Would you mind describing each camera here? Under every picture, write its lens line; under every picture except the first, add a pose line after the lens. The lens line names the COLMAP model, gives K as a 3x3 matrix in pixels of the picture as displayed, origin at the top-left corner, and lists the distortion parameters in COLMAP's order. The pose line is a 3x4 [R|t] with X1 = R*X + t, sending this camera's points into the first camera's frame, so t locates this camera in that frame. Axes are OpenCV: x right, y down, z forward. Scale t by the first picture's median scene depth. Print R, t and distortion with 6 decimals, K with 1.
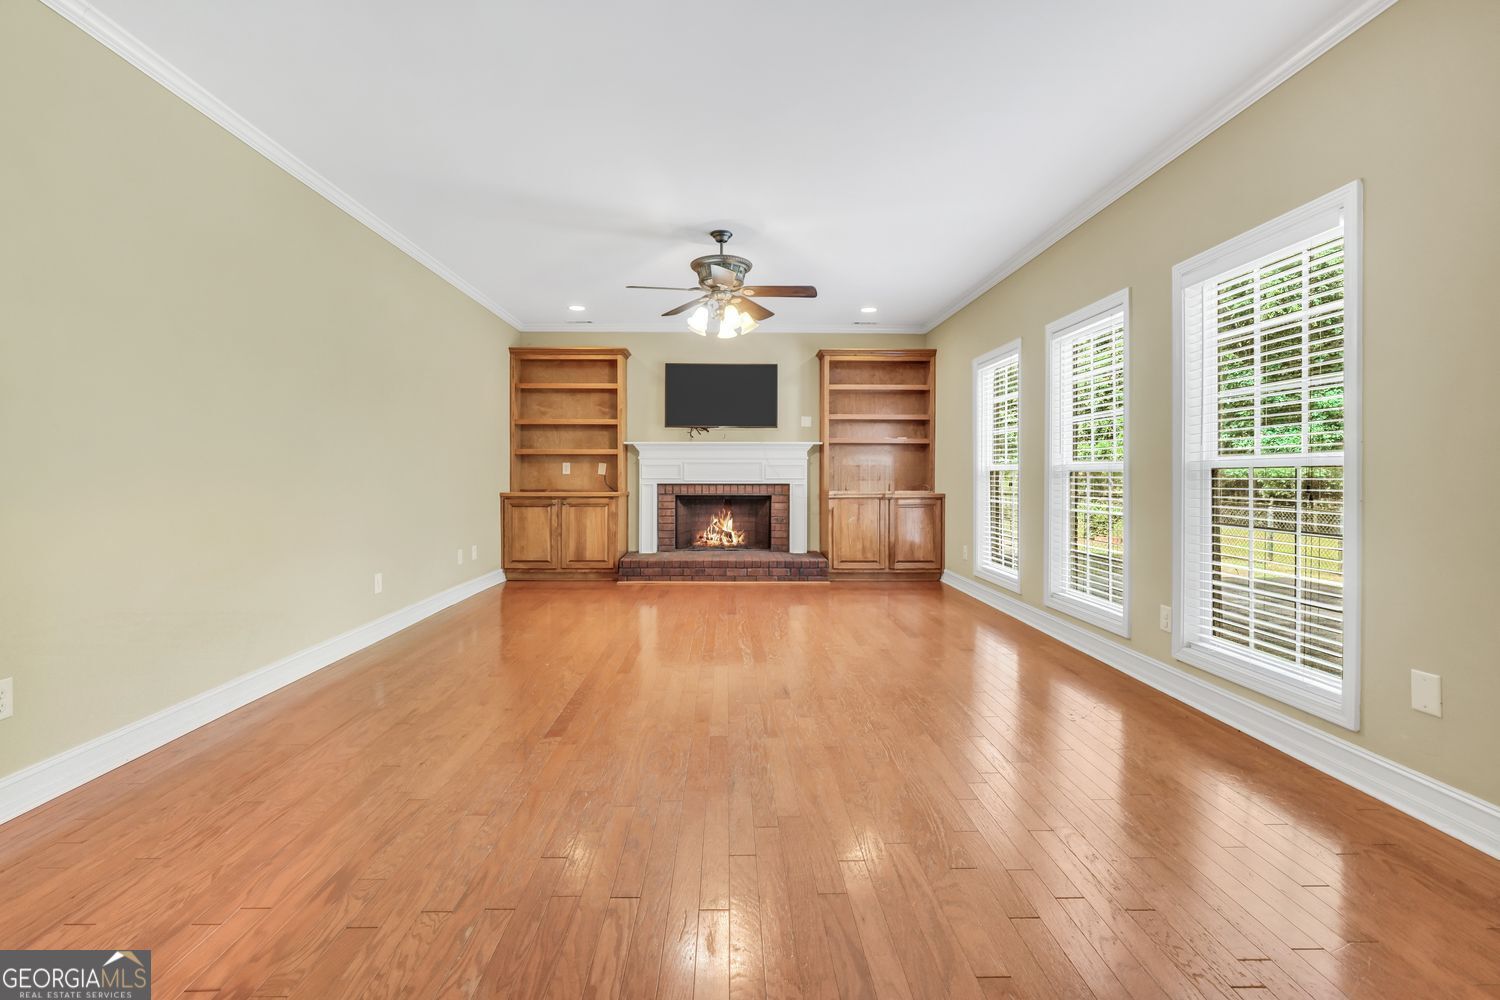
lens RADIAL K [[638.0, 0, 734.4], [0, 638.0, 477.1], [0, 0, 1]] dist [-0.017074, 0.007021]
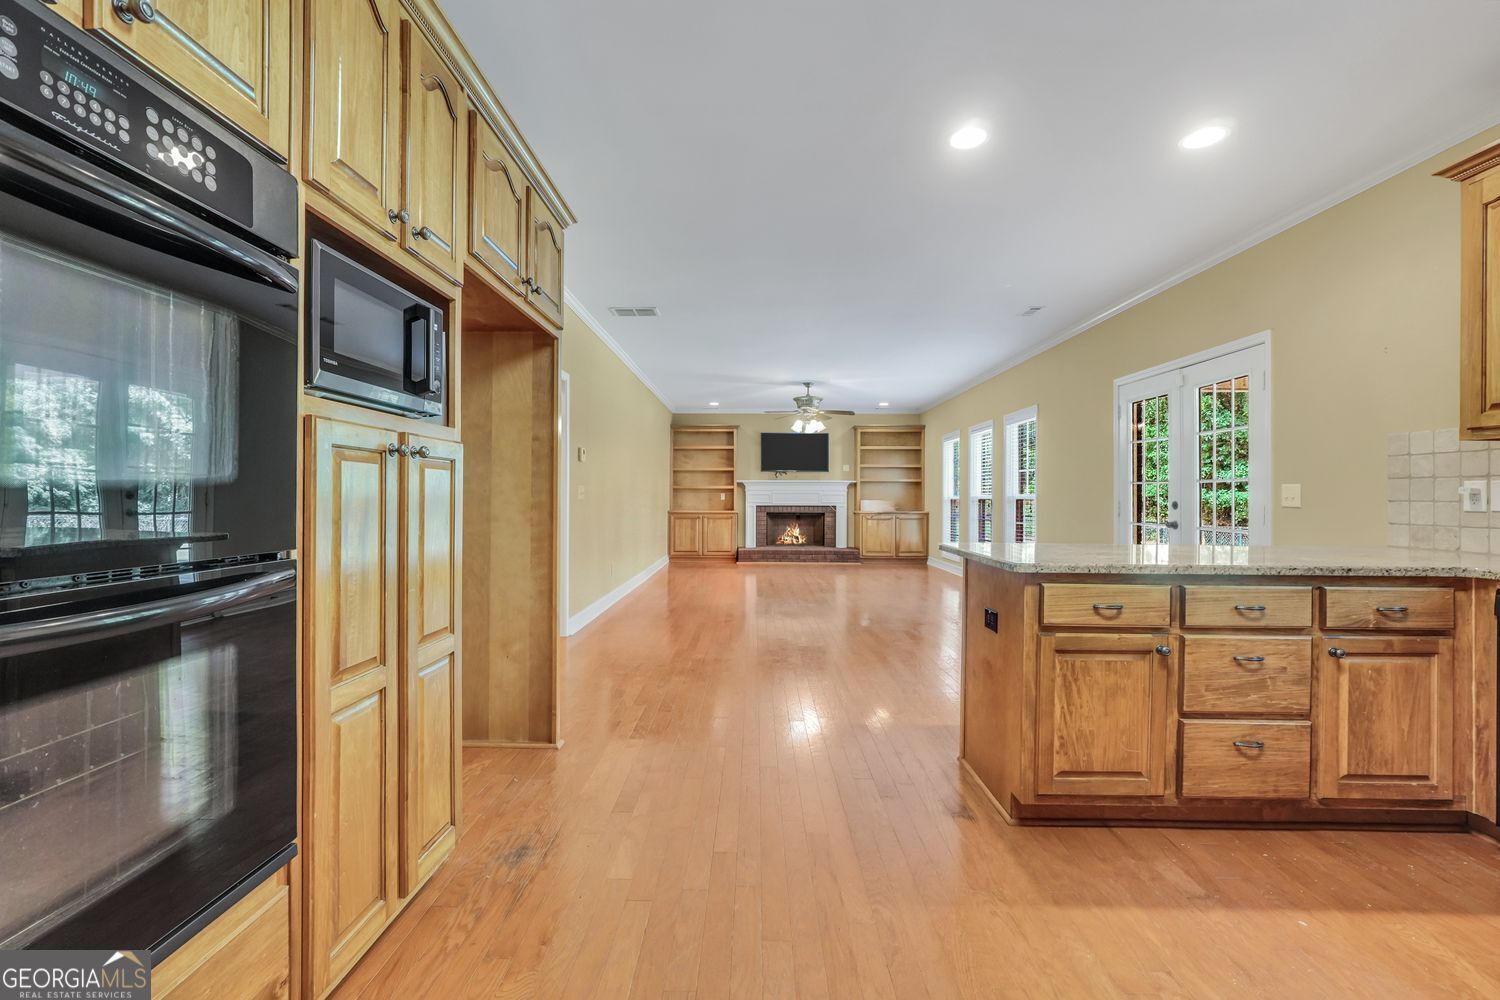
lens RADIAL K [[632.4, 0, 732.2], [0, 632.4, 504.1], [0, 0, 1]] dist [0.001423, 0.000140]
pose [[0.998788, 0.003653, -0.049091, -0.104778], [-0.003424, 0.999983, 0.004735, -0.001282], [0.049107, -0.004561, 0.998783, -0.671163]]
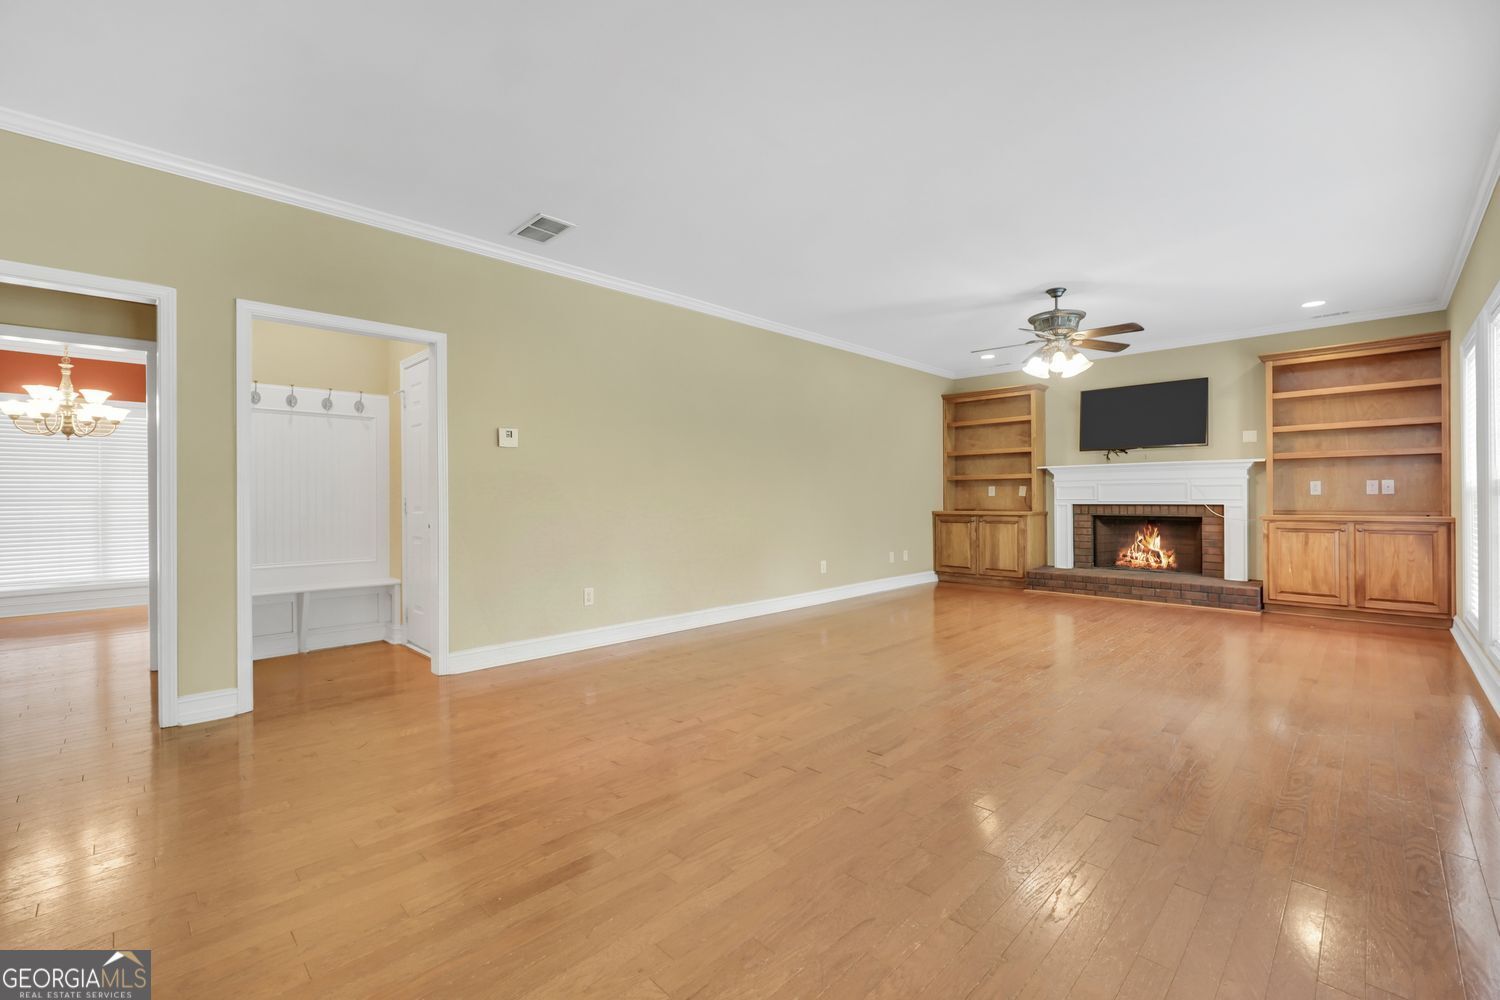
lens RADIAL K [[638.0, 0, 740.9], [0, 638.0, 497.6], [0, 0, 1]] dist [-0.017074, 0.007021]
pose [[0.695734, -0.005865, -0.718276, 0.264815], [0.004106, 0.999983, -0.004187, 0.001446], [0.718288, -0.000036, 0.695746, -0.148374]]
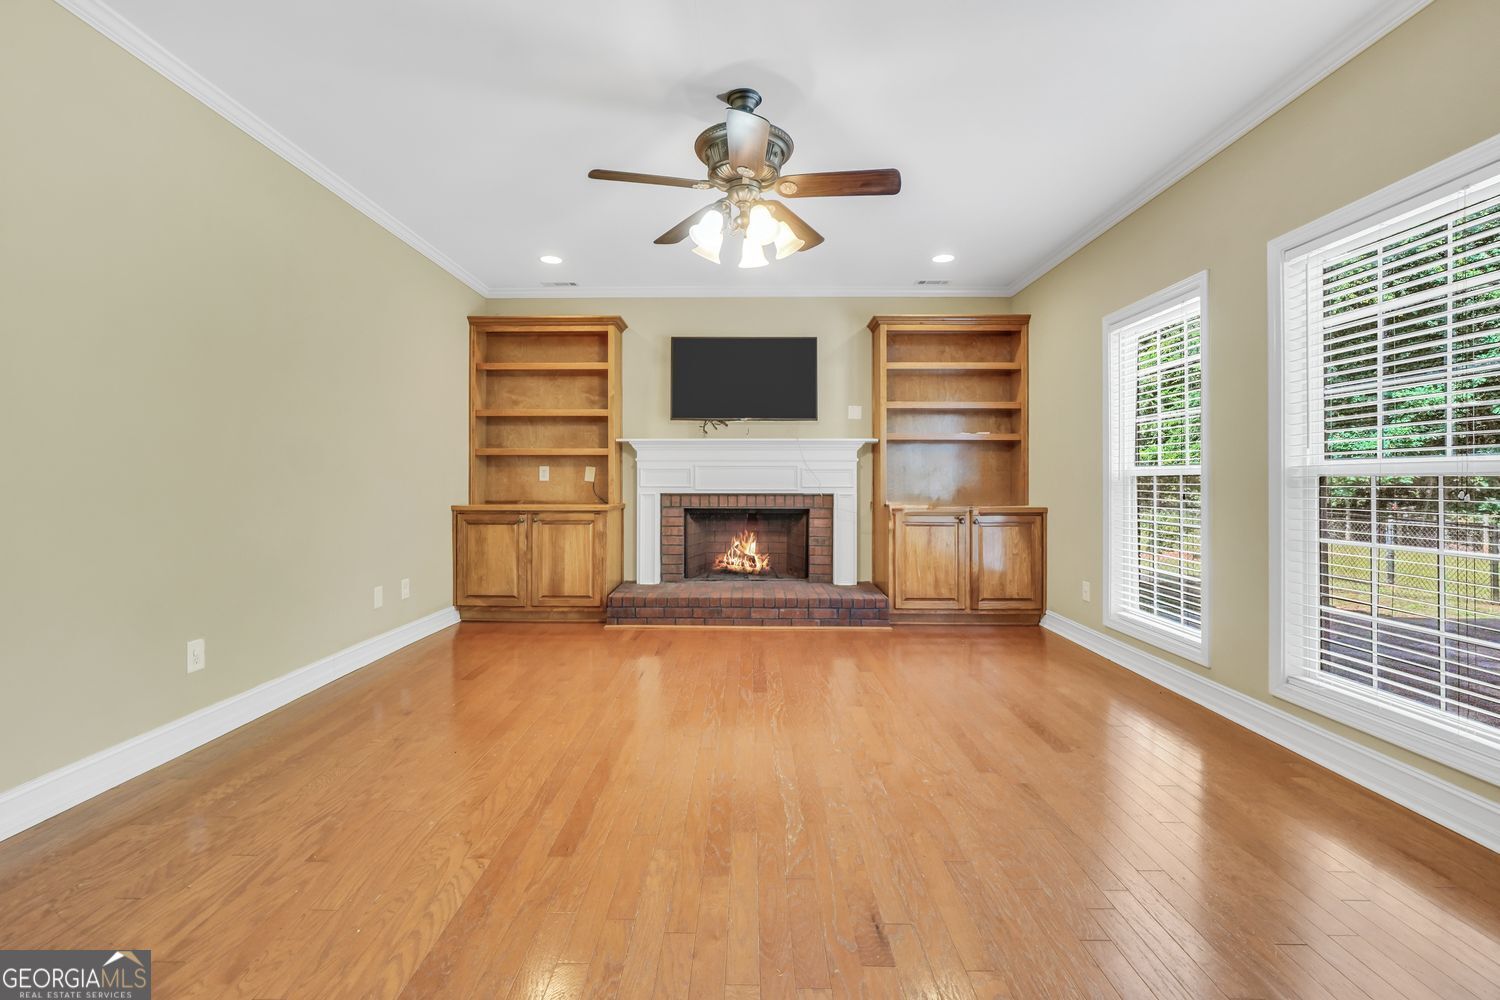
lens RADIAL K [[638.0, 0, 741.0], [0, 638.0, 477.7], [0, 0, 1]] dist [-0.017074, 0.007021]
pose [[0.999666, 0.000172, -0.025846, -0.004608], [-0.000421, 0.999954, -0.009614, -0.001297], [0.025844, 0.009622, 0.999620, 0.241422]]
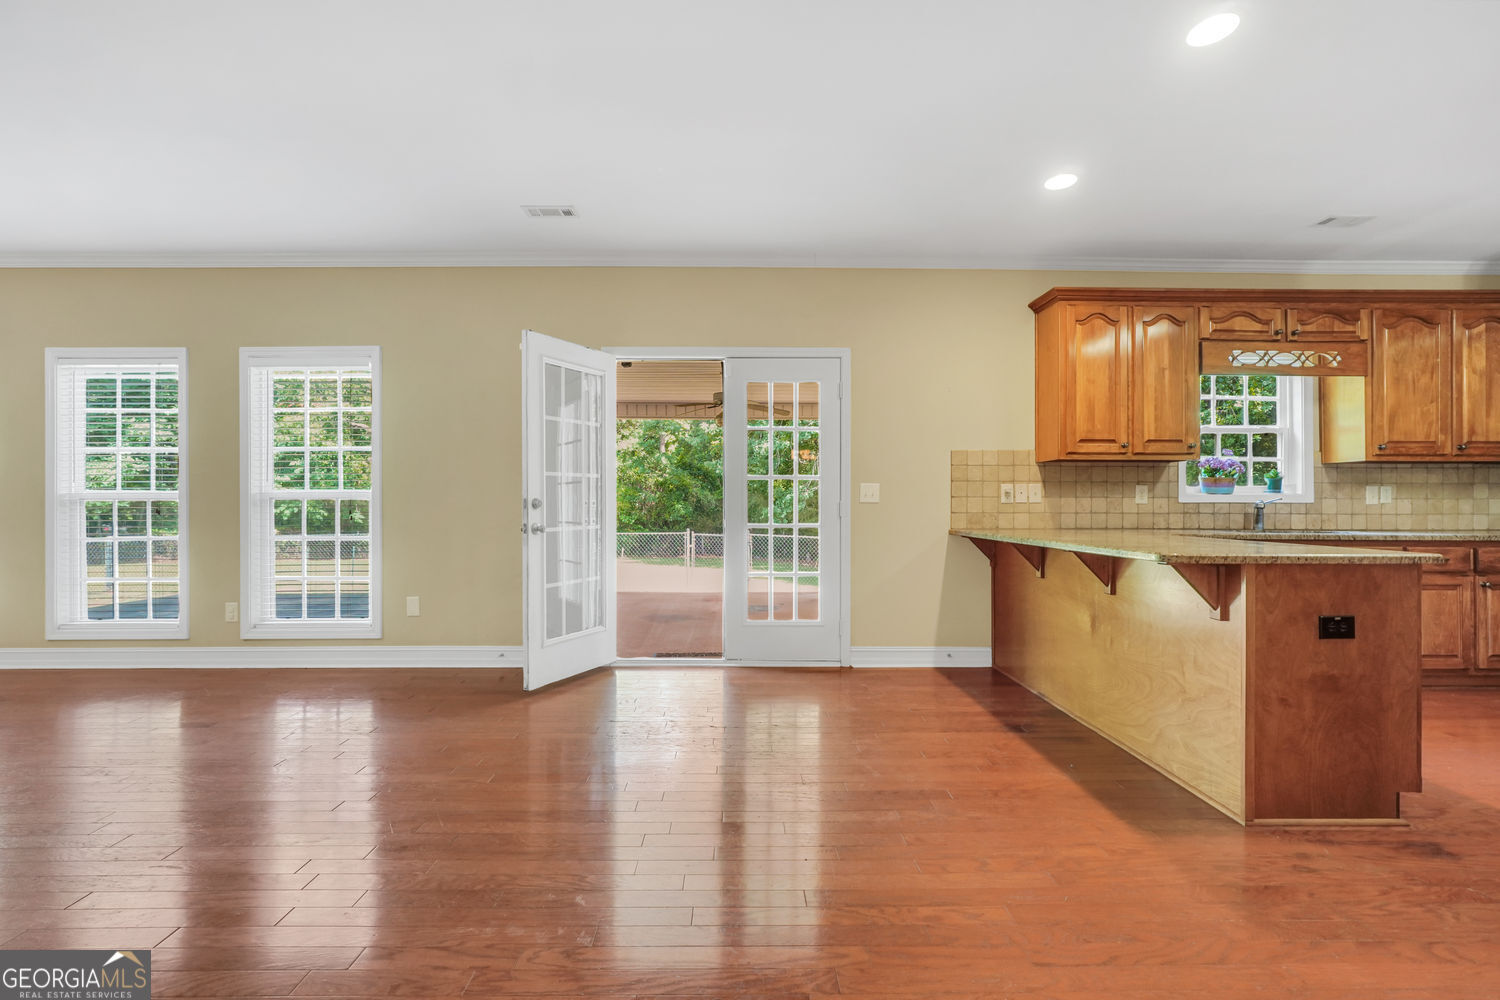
lens RADIAL K [[638.0, 0, 742.9], [0, 638.0, 500.4], [0, 0, 1]] dist [-0.017074, 0.007021]
pose [[0.003632, -0.002883, 0.999989, -0.291710], [0.006750, 0.999973, 0.002858, -0.002590], [-0.999971, 0.006740, 0.003652, -0.029784]]
